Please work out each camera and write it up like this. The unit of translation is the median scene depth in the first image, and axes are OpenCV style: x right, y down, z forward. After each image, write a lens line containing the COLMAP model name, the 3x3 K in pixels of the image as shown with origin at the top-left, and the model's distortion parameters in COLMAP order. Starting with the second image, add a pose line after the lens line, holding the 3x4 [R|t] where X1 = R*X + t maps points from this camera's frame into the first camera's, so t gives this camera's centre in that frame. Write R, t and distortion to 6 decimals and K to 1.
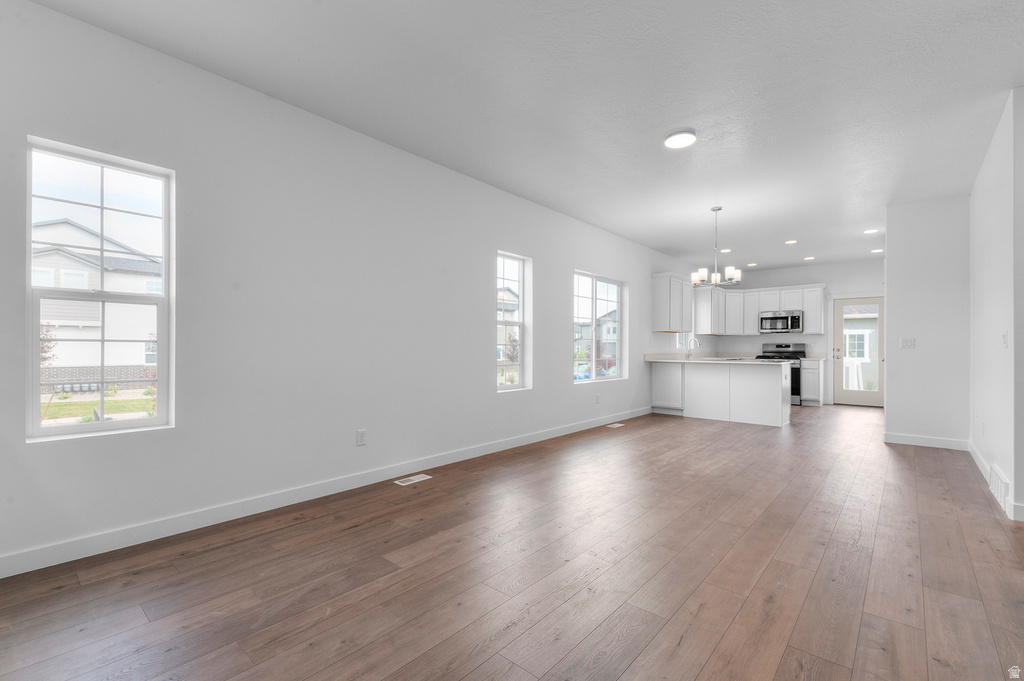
lens RADIAL K [[447.9, 0, 512.1], [0, 447.9, 346.1], [0, 0, 1]] dist [0.013258, -0.001717]
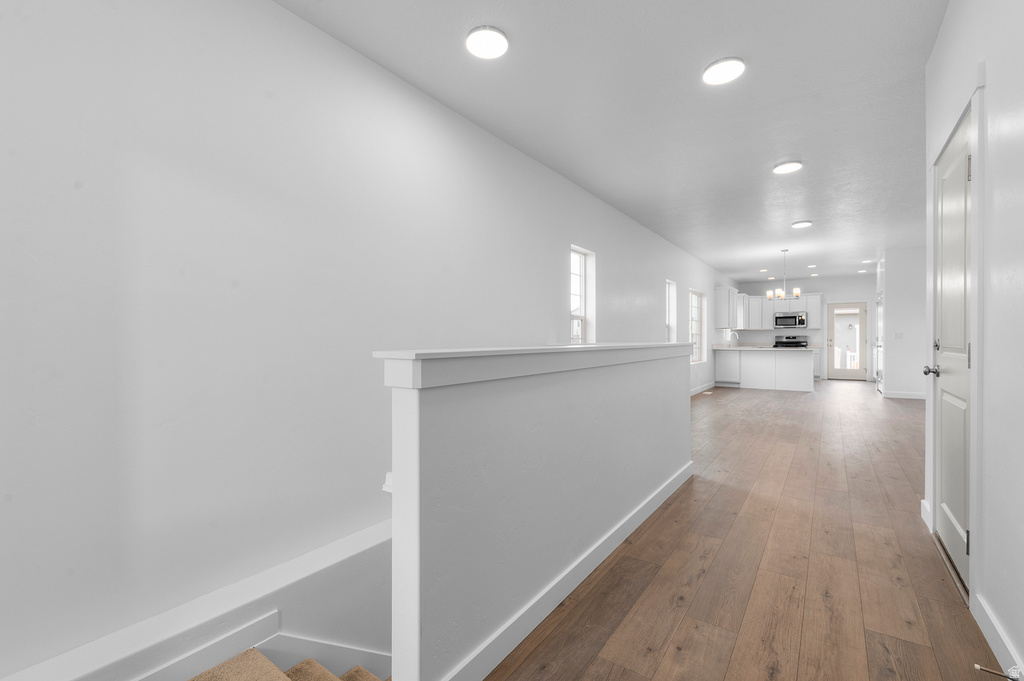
lens RADIAL K [[447.9, 0, 506.2], [0, 447.9, 344.6], [0, 0, 1]] dist [0.013258, -0.001717]
pose [[0.995287, -0.008786, 0.096570, -0.405744], [0.007638, 0.999896, 0.012247, -0.002841], [-0.096668, -0.011452, 0.995251, -0.285851]]
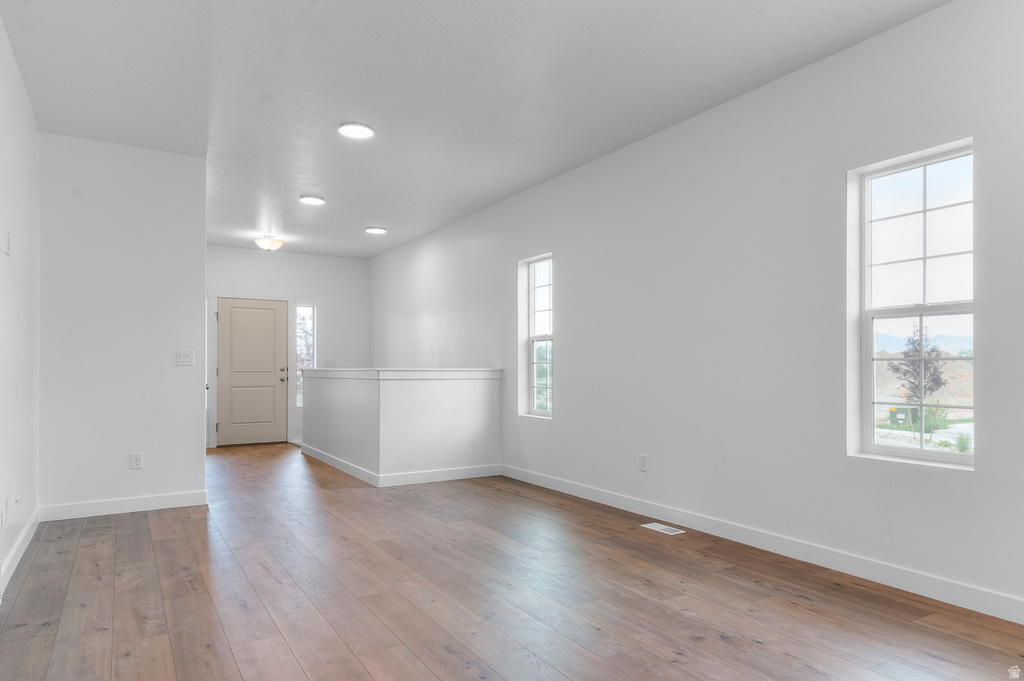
lens RADIAL K [[617.9, 0, 517.5], [0, 617.9, 347.7], [0, 0, 1]] dist [0.008061, 0.002807]
pose [[-0.277380, -0.028257, -0.960345, 2.461980], [0.002006, 0.999548, -0.029990, 0.003181], [0.960758, -0.010245, -0.277198, 2.761164]]
